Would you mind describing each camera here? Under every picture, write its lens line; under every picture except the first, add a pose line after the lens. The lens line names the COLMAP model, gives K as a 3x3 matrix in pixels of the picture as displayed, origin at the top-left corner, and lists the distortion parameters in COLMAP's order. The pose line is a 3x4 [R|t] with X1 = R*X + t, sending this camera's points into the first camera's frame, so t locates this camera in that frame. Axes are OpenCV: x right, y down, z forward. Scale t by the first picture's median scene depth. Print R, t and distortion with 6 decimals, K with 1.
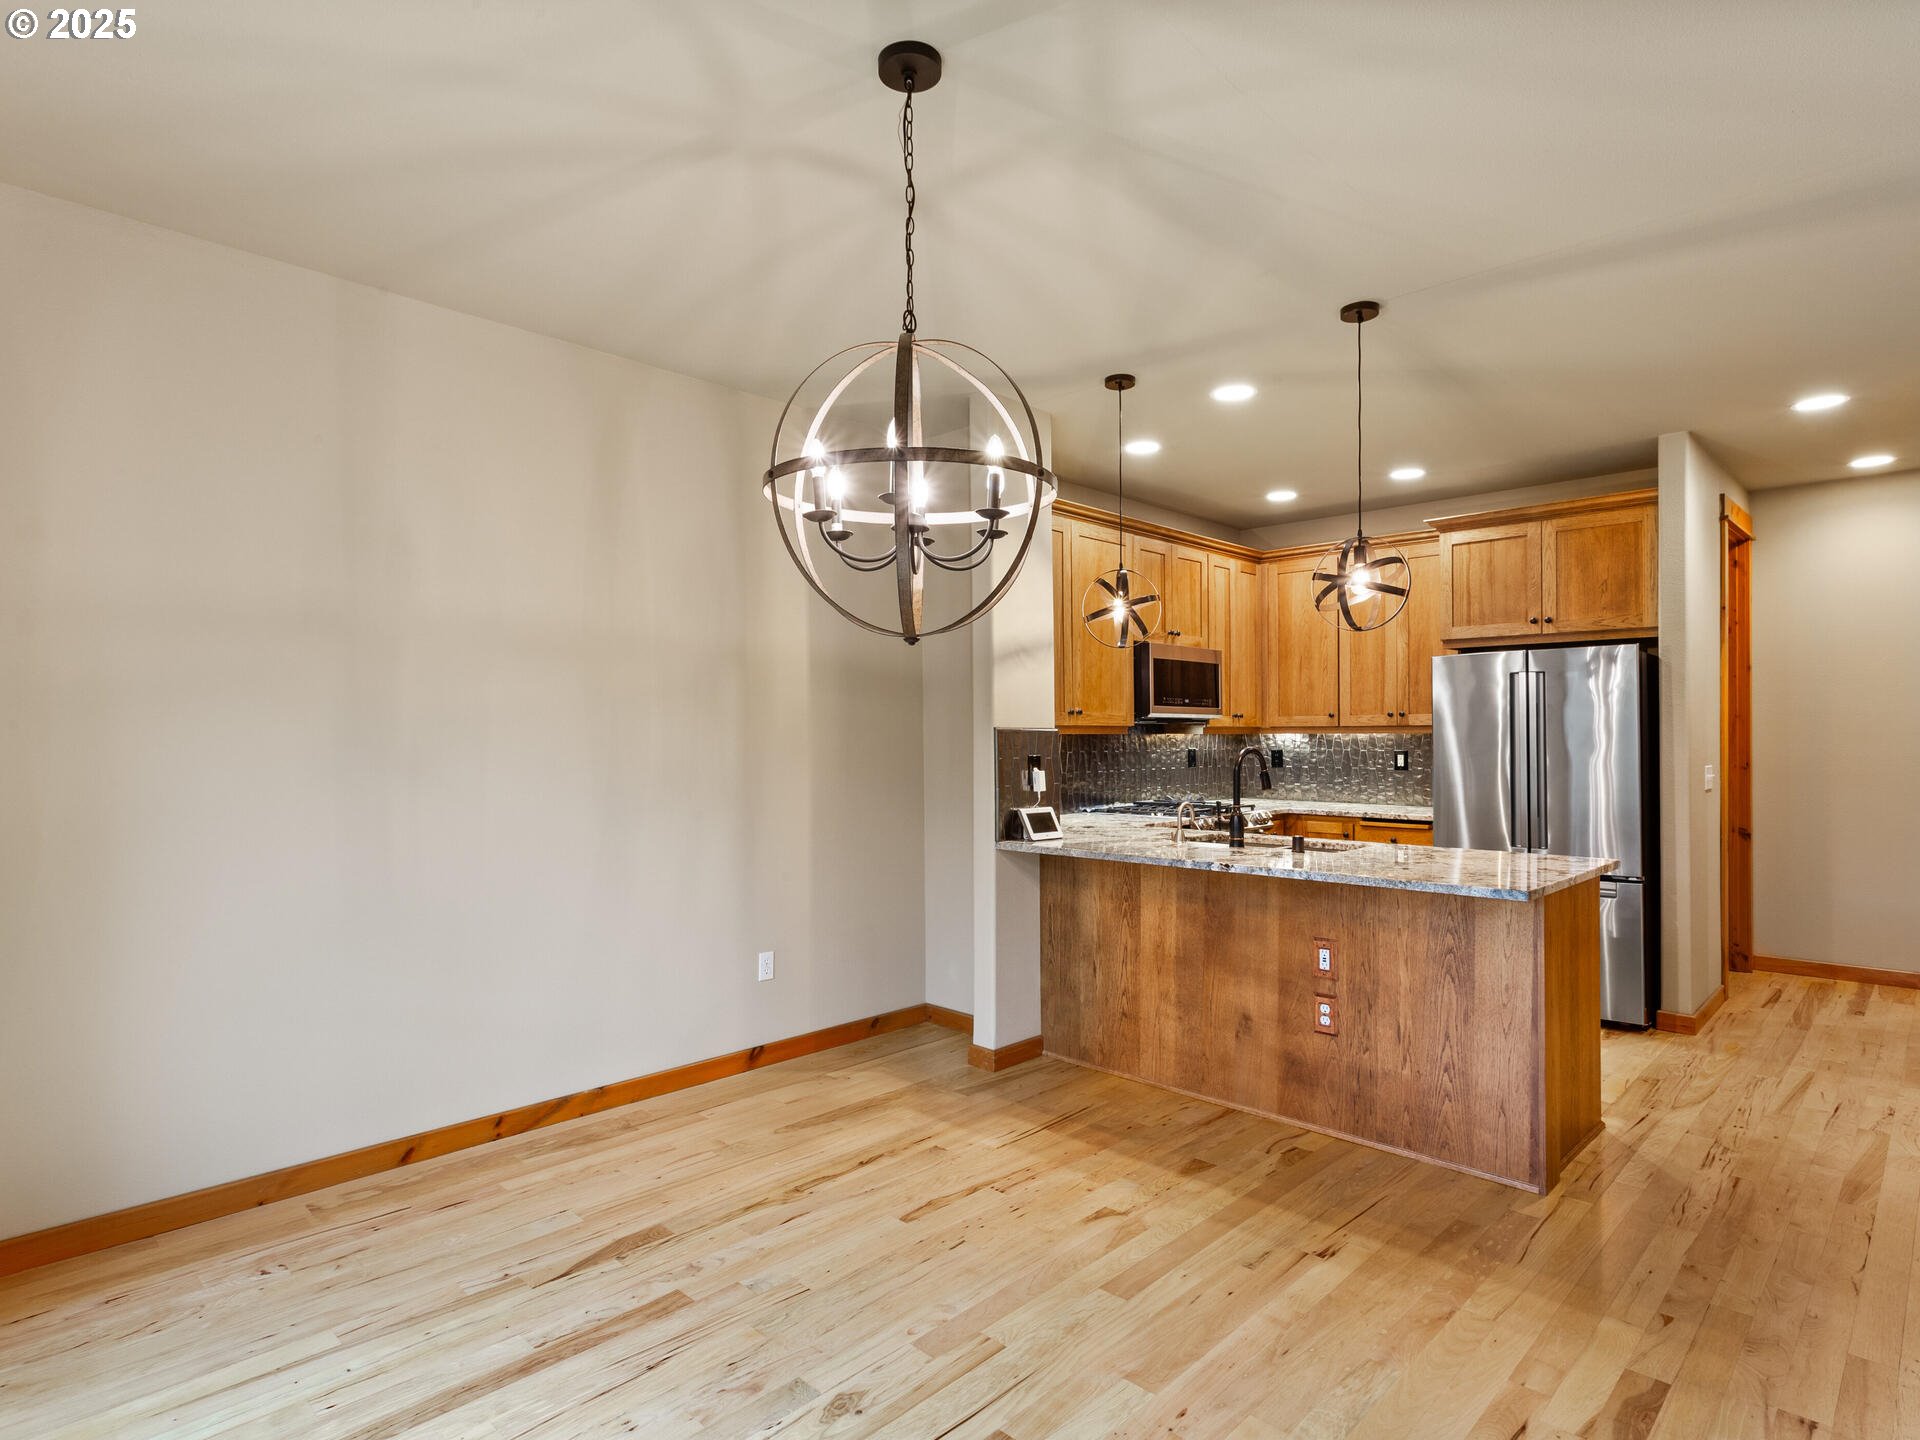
lens RADIAL K [[1029.2, 0, 956.2], [0, 1029.2, 739.0], [0, 0, 1]] dist [-0.002823, 0.003407]
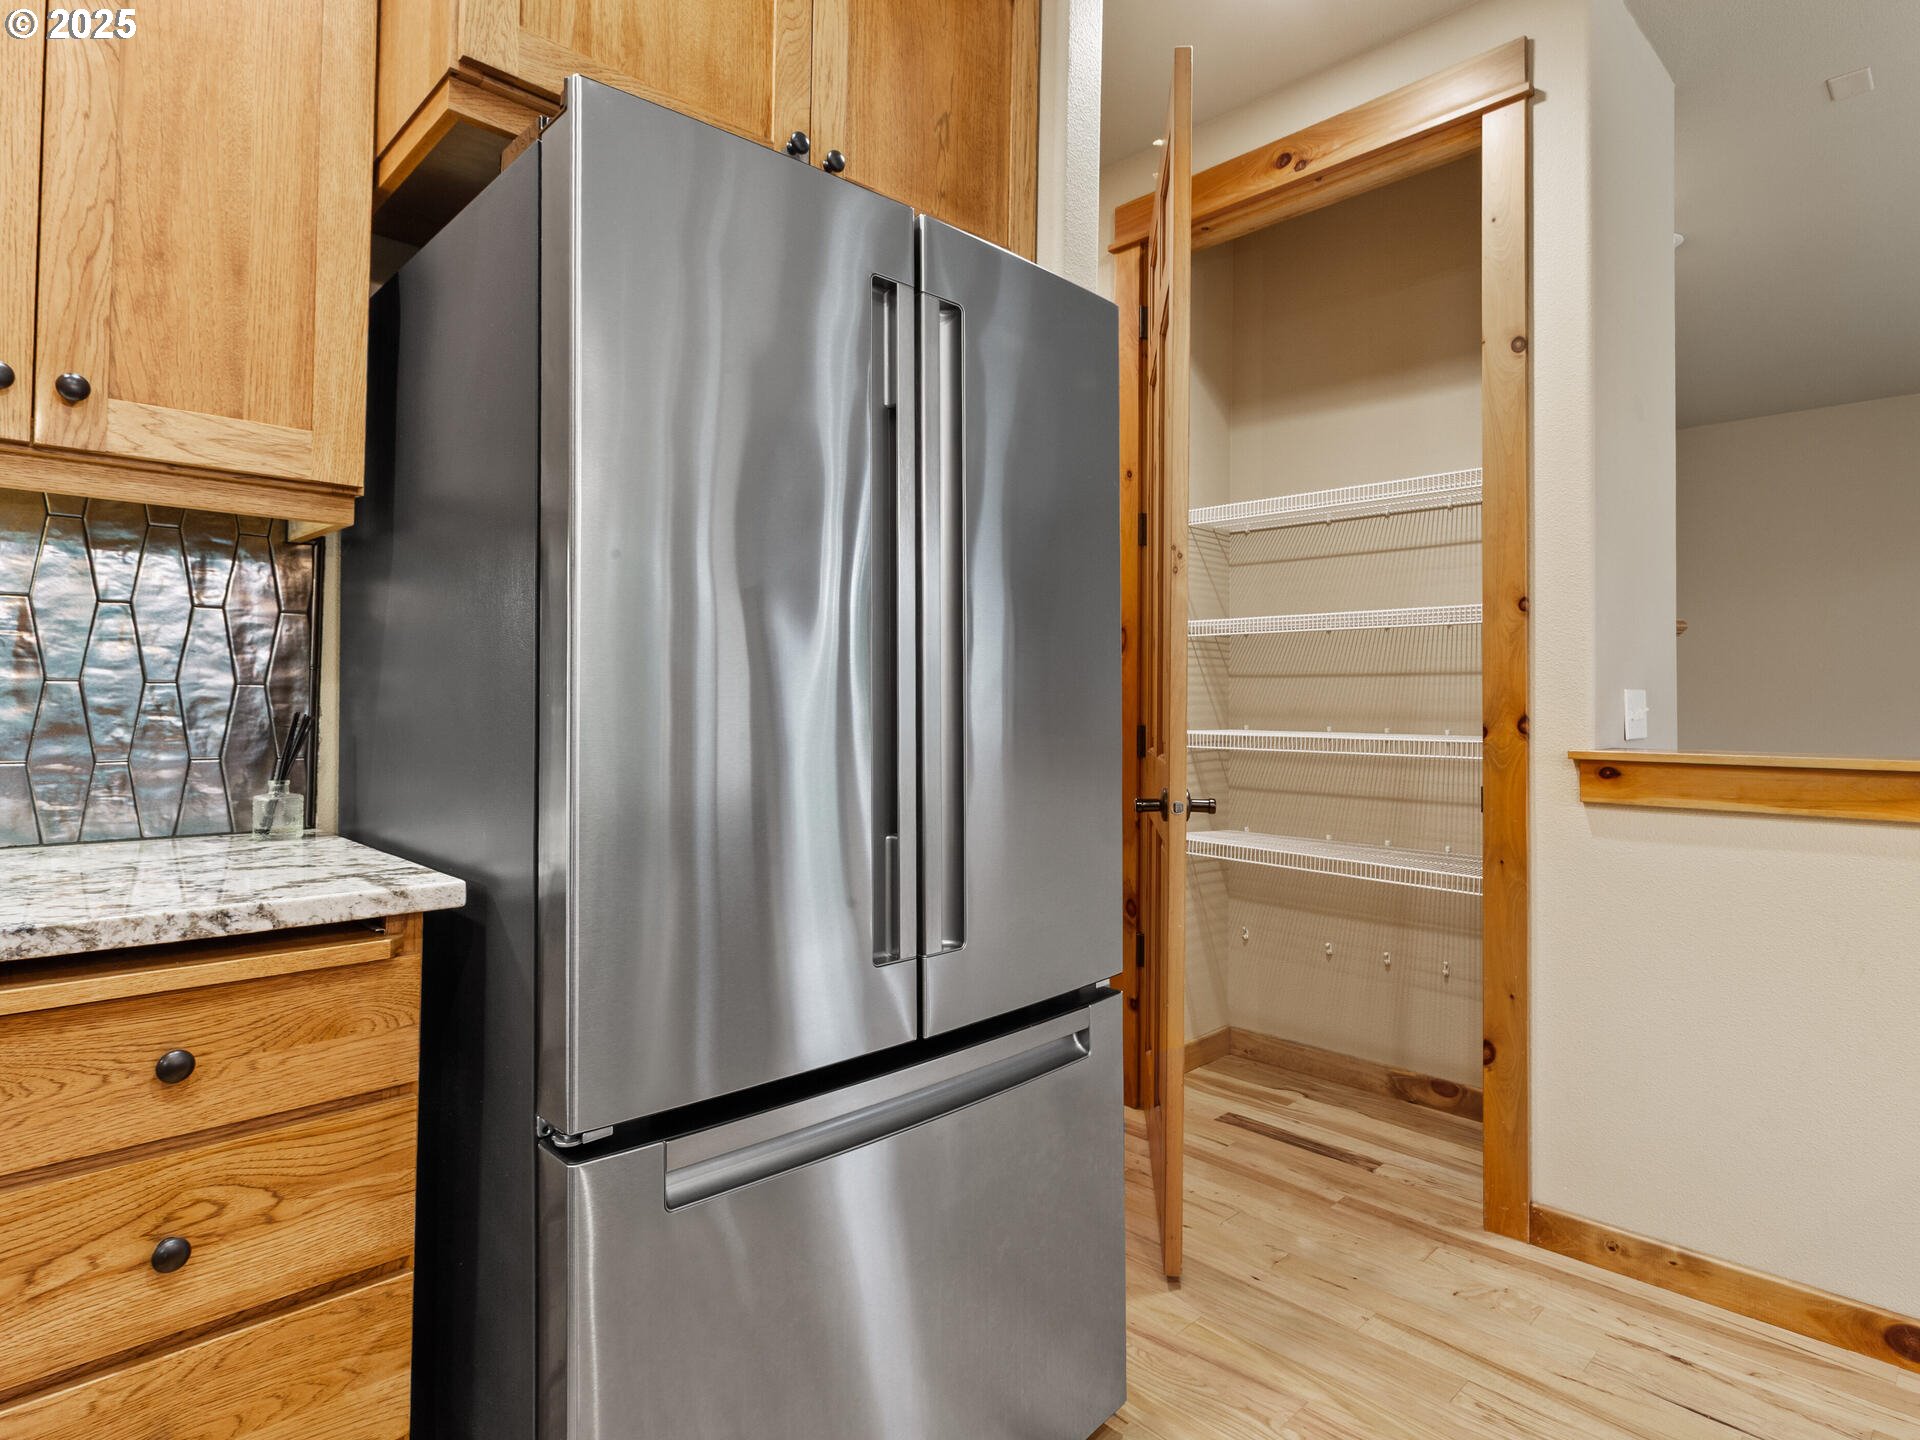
lens RADIAL K [[1029.2, 0, 916.6], [0, 1029.2, 688.5], [0, 0, 1]] dist [-0.002823, 0.003407]
pose [[0.042176, 0.024031, 0.998821, 0.390174], [-0.006965, 0.999693, -0.023758, 0.058458], [-0.999086, -0.005955, 0.042331, 1.317542]]
